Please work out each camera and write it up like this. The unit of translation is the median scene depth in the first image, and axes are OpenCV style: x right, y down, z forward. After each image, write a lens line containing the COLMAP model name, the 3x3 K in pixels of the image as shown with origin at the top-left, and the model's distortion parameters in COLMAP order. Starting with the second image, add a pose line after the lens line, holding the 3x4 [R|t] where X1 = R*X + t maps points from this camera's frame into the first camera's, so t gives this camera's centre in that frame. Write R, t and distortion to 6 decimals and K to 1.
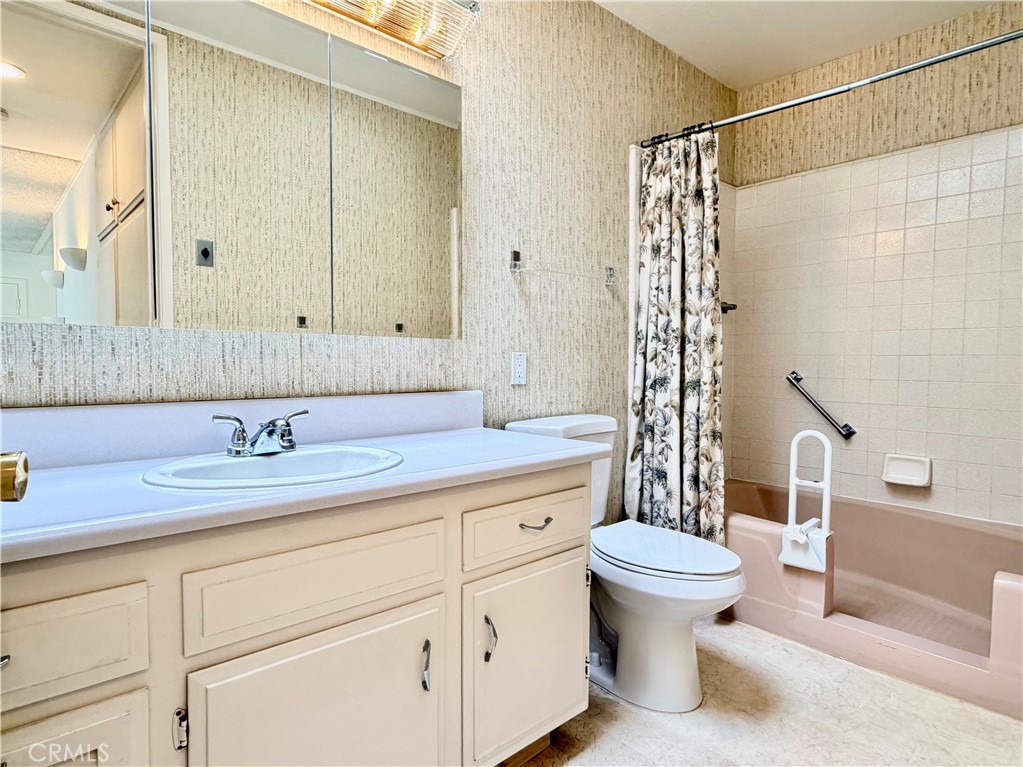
lens RADIAL K [[579.3, 0, 511.5], [0, 579.3, 383.5], [0, 0, 1]] dist [0.000942, -0.000657]
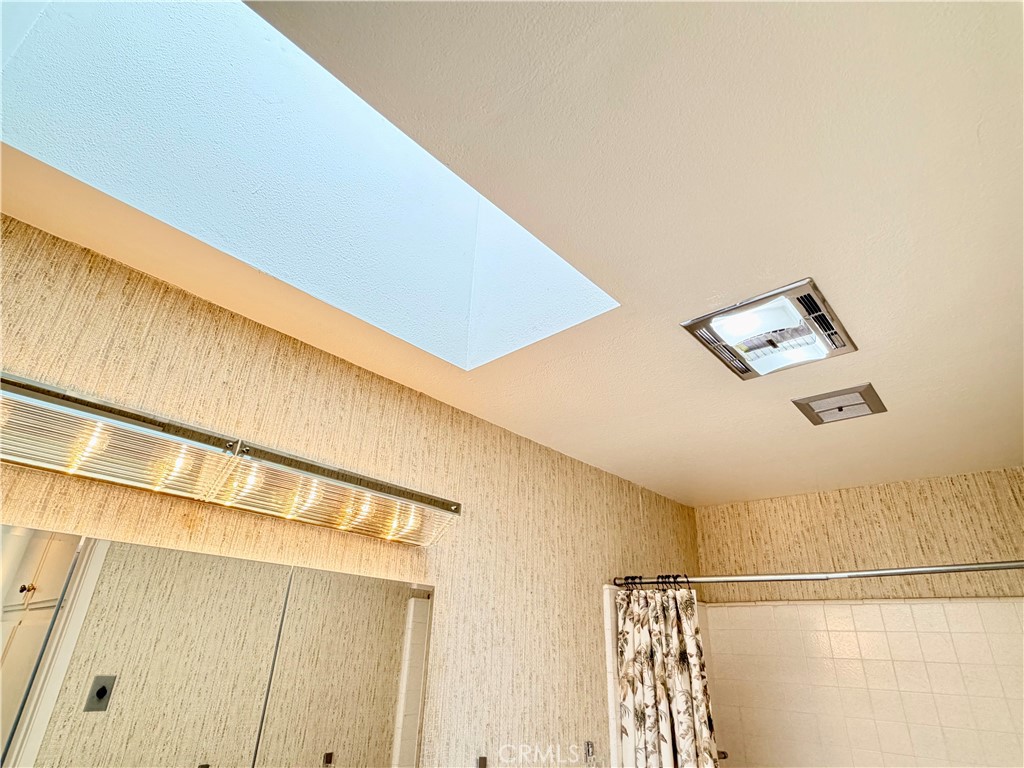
lens RADIAL K [[548.8, 0, 512.0], [0, 548.8, 384.0], [0, 0, 1]] dist [-0.001234, -0.000638]
pose [[0.995262, 0.067534, 0.069954, -0.034058], [-0.025928, 0.877719, -0.478474, -0.273981], [-0.093713, 0.474394, 0.875311, 0.059513]]
